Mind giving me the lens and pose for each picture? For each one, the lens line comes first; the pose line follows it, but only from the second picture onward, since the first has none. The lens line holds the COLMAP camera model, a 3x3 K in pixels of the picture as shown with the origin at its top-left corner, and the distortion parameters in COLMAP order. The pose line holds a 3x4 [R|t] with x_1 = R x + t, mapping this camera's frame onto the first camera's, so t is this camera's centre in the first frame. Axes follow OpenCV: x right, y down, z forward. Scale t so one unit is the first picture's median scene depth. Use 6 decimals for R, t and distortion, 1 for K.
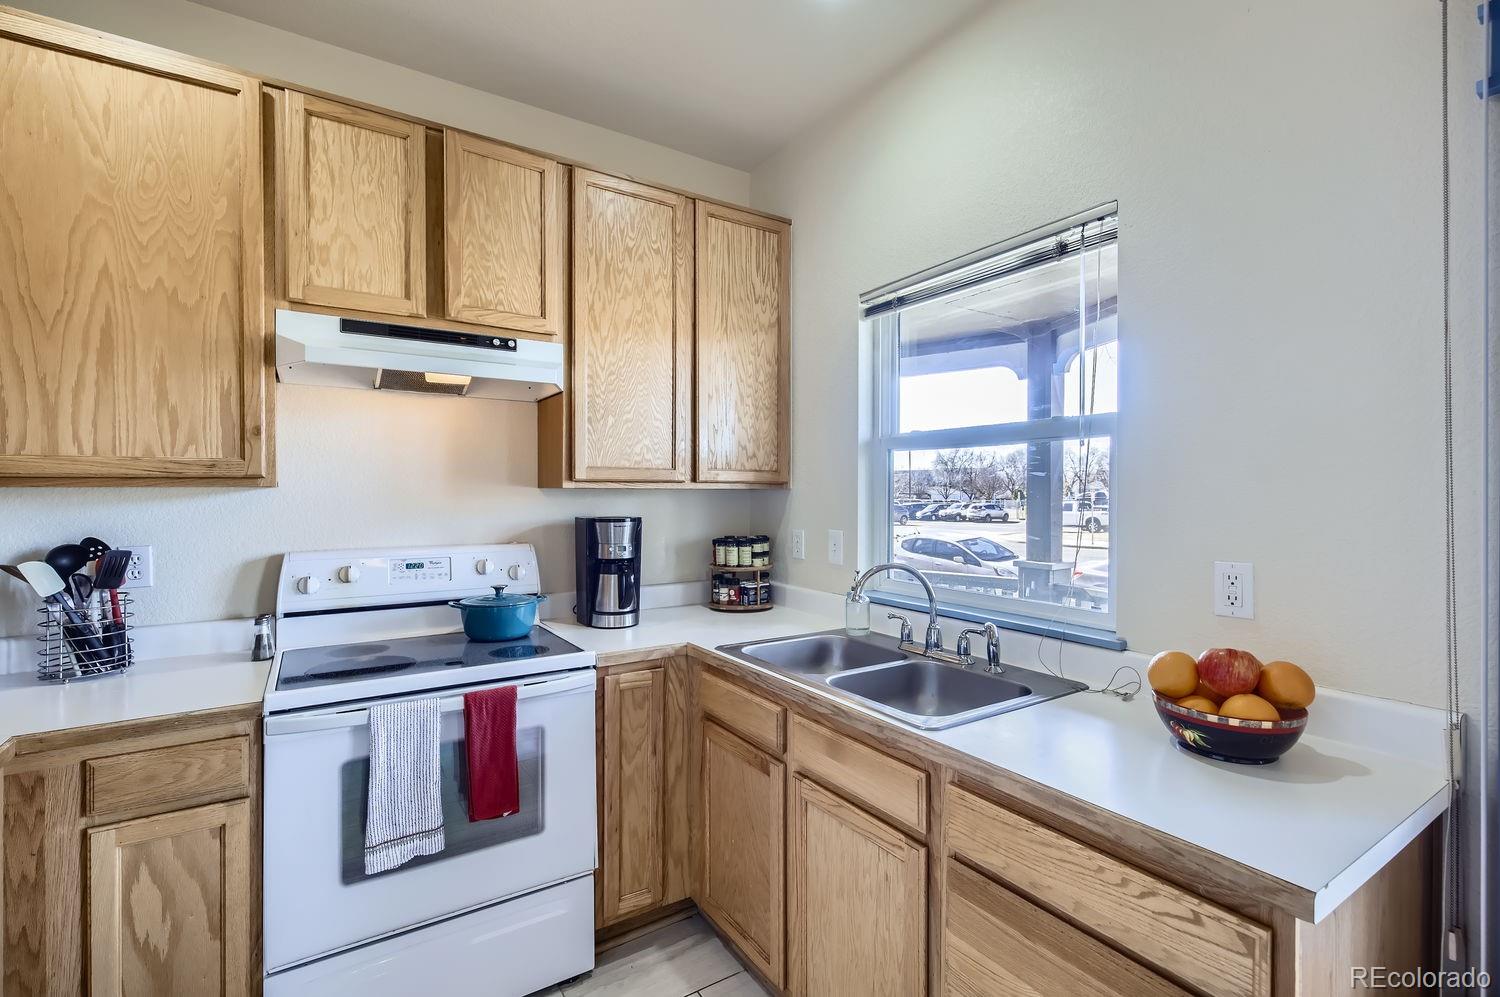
lens RADIAL K [[674.3, 0, 748.5], [0, 674.3, 493.3], [0, 0, 1]] dist [0.003211, -0.003471]
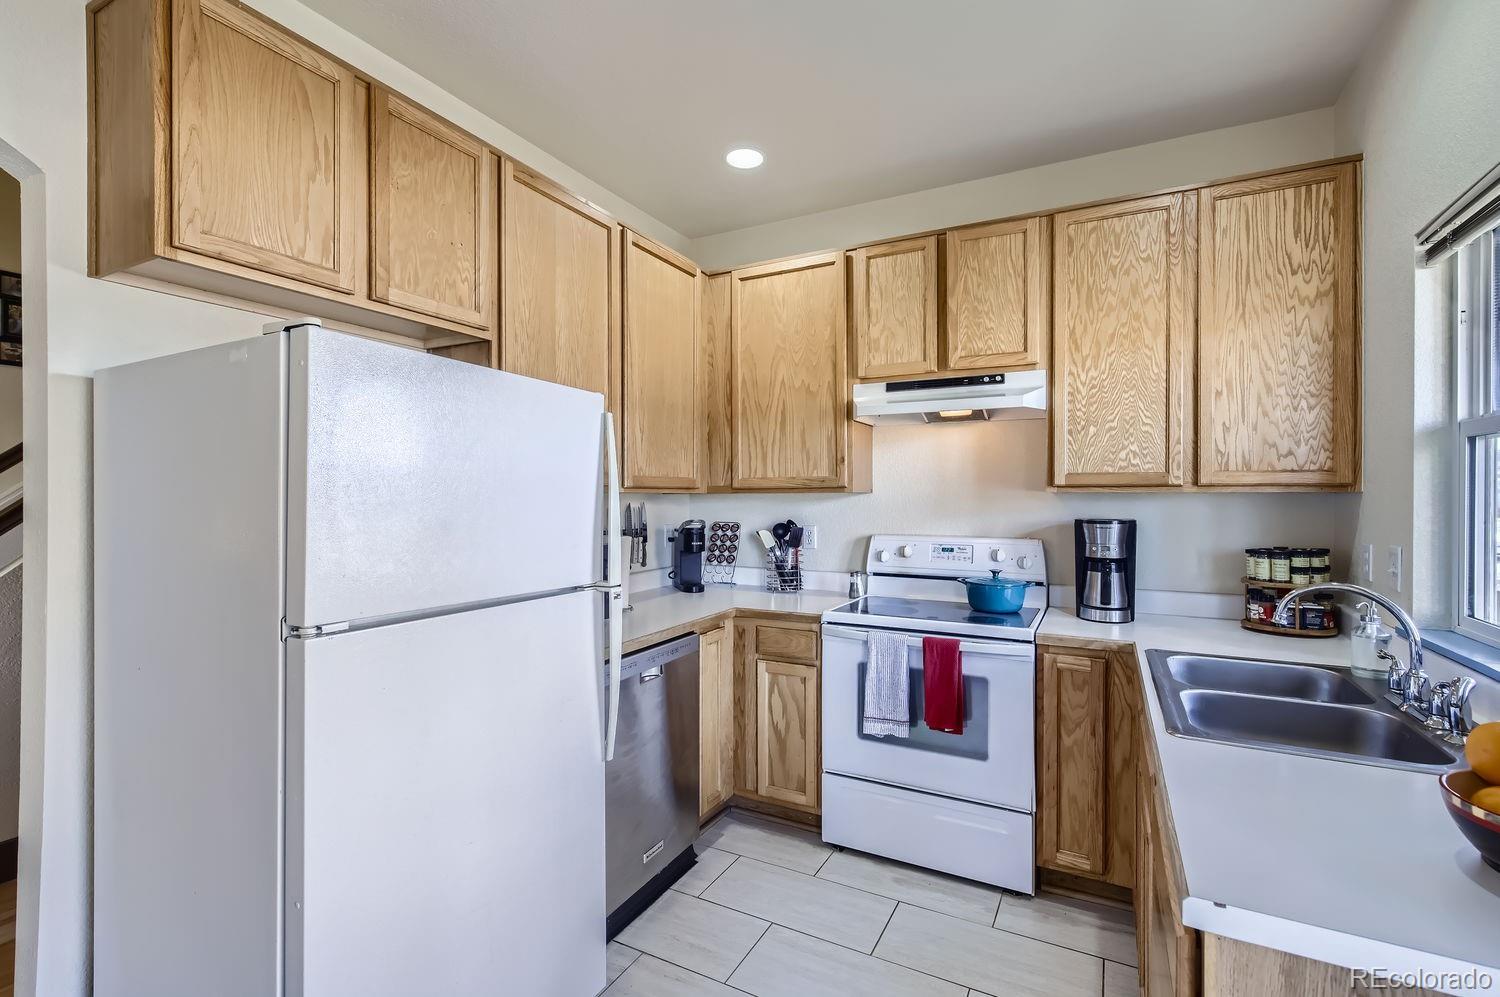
lens RADIAL K [[674.3, 0, 748.5], [0, 674.3, 493.3], [0, 0, 1]] dist [0.003211, -0.003471]
pose [[0.488683, -0.003289, -0.872455, 0.545429], [-0.001840, 0.999987, -0.004800, 0.000096], [0.872459, 0.003951, 0.488671, -0.023198]]
